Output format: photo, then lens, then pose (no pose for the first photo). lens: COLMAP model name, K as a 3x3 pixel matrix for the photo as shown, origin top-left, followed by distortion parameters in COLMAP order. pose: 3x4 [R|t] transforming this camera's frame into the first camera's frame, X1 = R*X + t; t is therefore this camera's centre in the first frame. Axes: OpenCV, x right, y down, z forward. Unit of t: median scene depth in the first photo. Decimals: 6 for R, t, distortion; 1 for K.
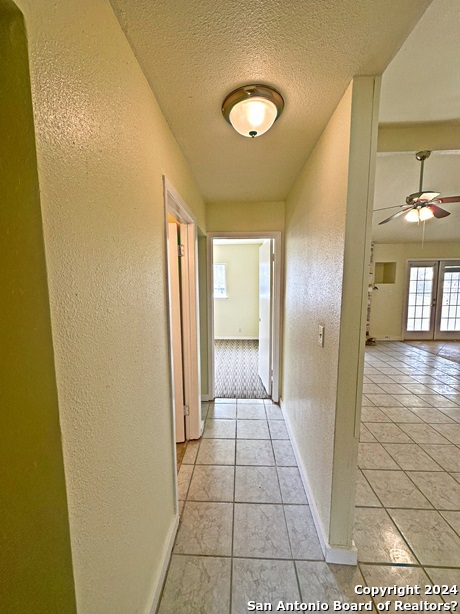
lens RADIAL K [[252.6, 0, 230.0], [0, 252.6, 307.0], [0, 0, 1]] dist [0.000123, 0.000027]
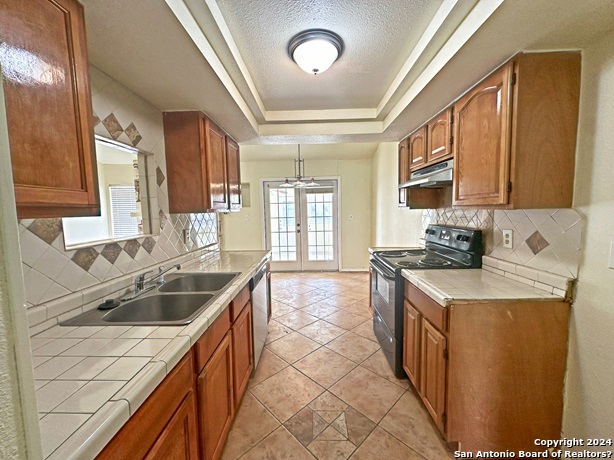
lens RADIAL K [[245.5, 0, 307.0], [0, 245.5, 230.0], [0, 0, 1]] dist [-0.000597, 0.000055]
pose [[0.999508, -0.019450, 0.024589, 0.814696], [0.020314, 0.999167, -0.035406, 0.018899], [-0.023880, 0.035888, 0.999070, 0.149520]]
